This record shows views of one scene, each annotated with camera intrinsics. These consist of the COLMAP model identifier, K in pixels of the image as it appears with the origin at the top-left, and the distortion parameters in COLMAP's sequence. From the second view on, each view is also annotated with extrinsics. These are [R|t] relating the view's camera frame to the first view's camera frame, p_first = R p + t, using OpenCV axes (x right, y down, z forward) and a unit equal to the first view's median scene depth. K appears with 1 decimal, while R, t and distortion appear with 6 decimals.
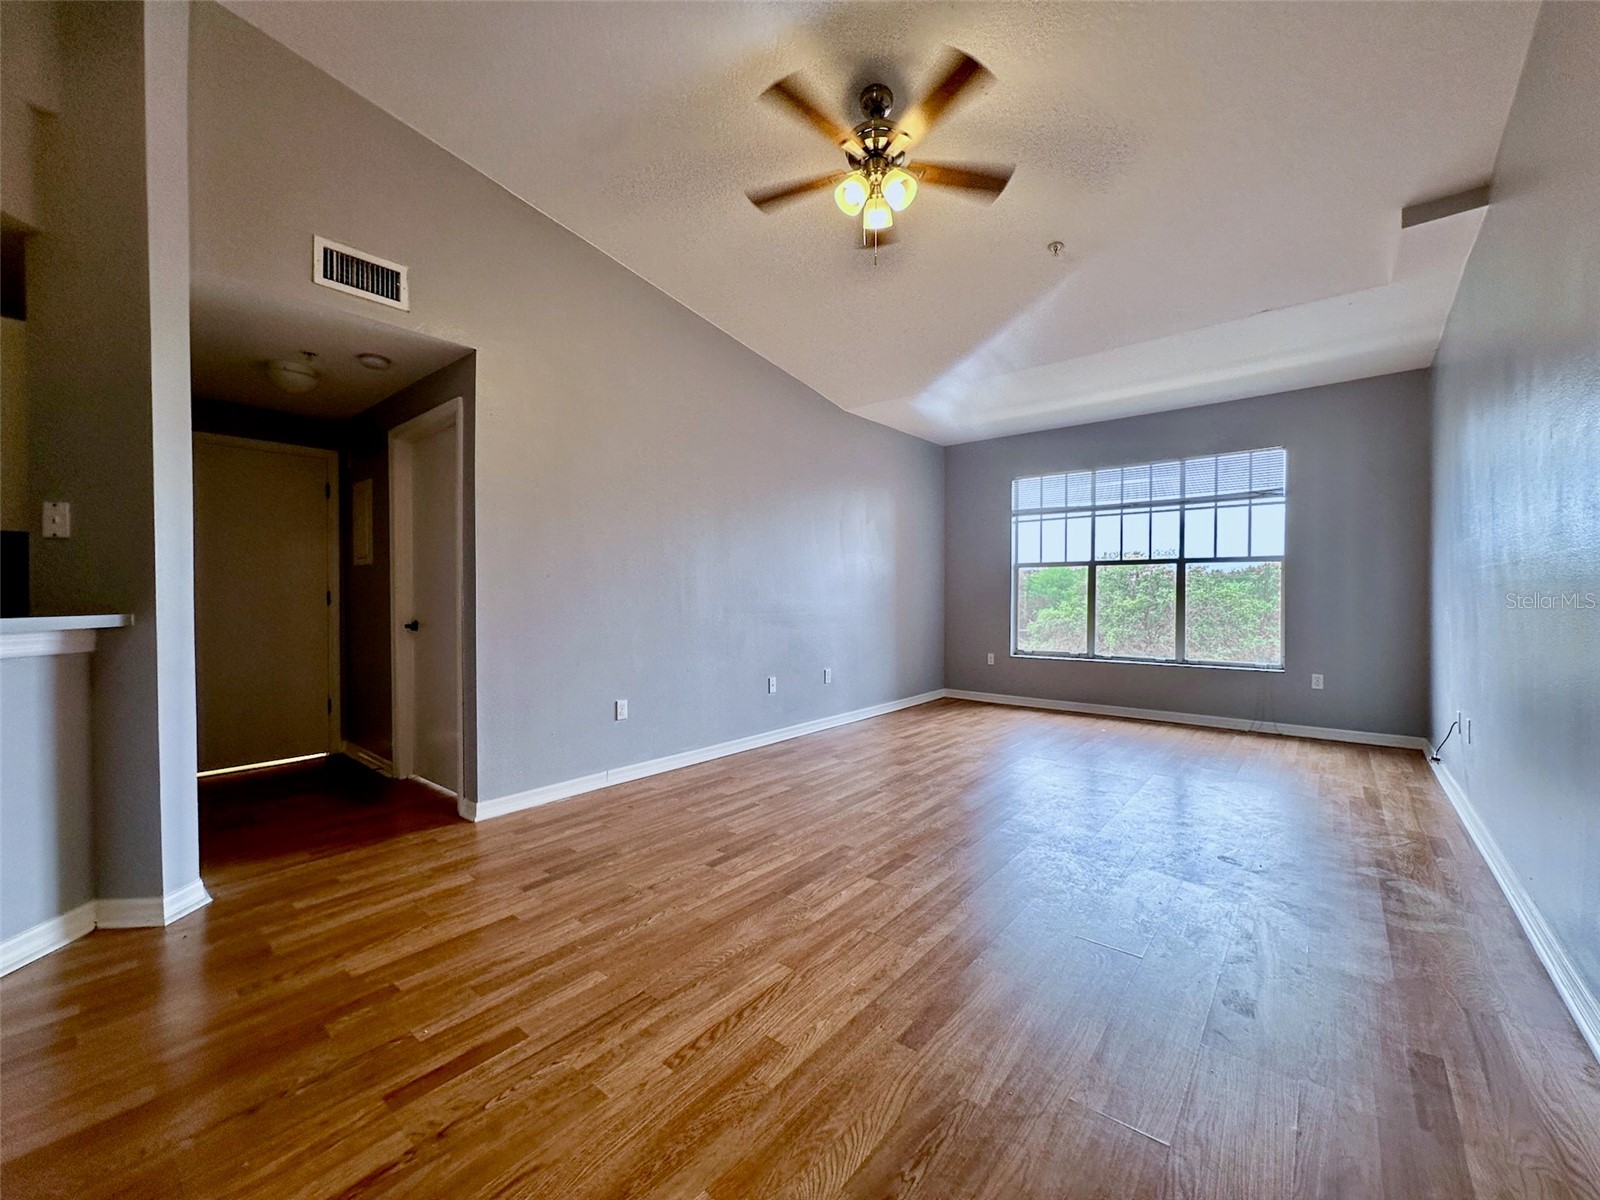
lens RADIAL K [[634.3, 0, 800.0], [0, 634.3, 600.0], [0, 0, 1]] dist [-0.000100, -0.000008]
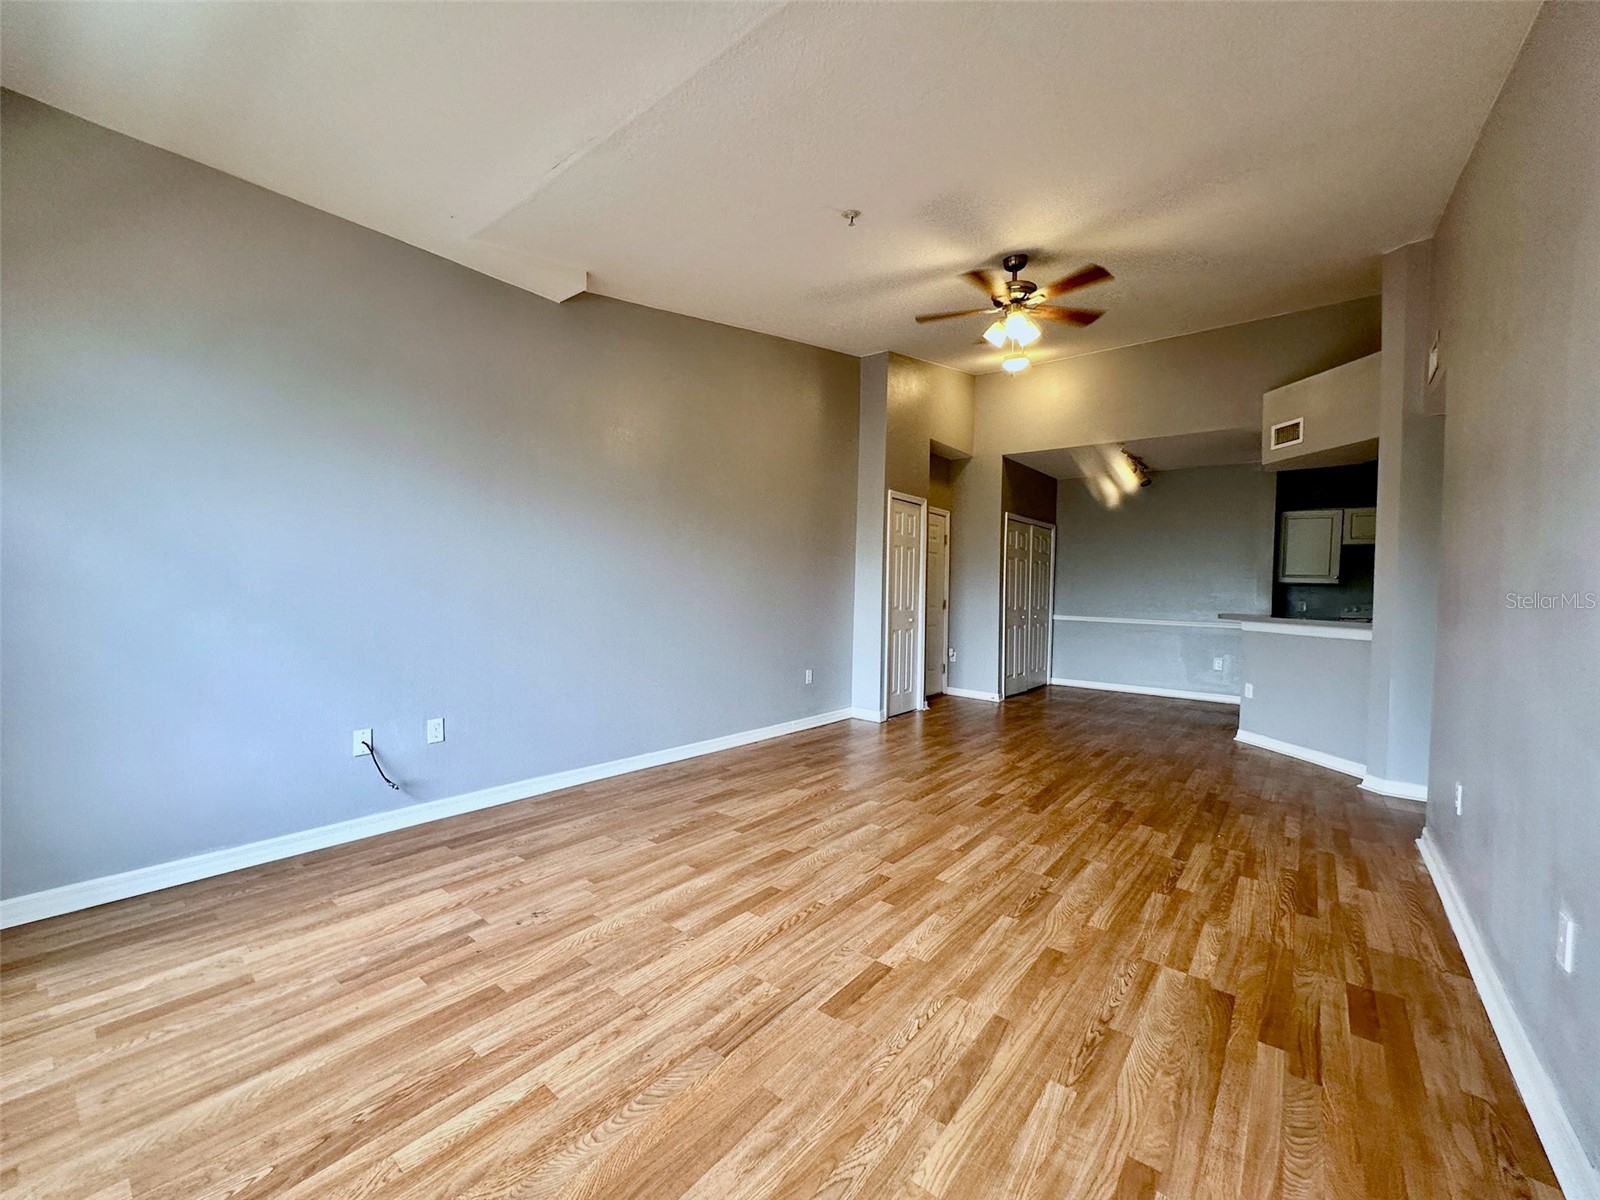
lens RADIAL K [[634.3, 0, 800.0], [0, 634.3, 600.0], [0, 0, 1]] dist [-0.000100, -0.000008]
pose [[-0.999552, -0.022362, -0.019891, 0.508729], [-0.022891, 0.999379, 0.026803, -0.040884], [0.019279, 0.027246, -0.999443, 2.008324]]
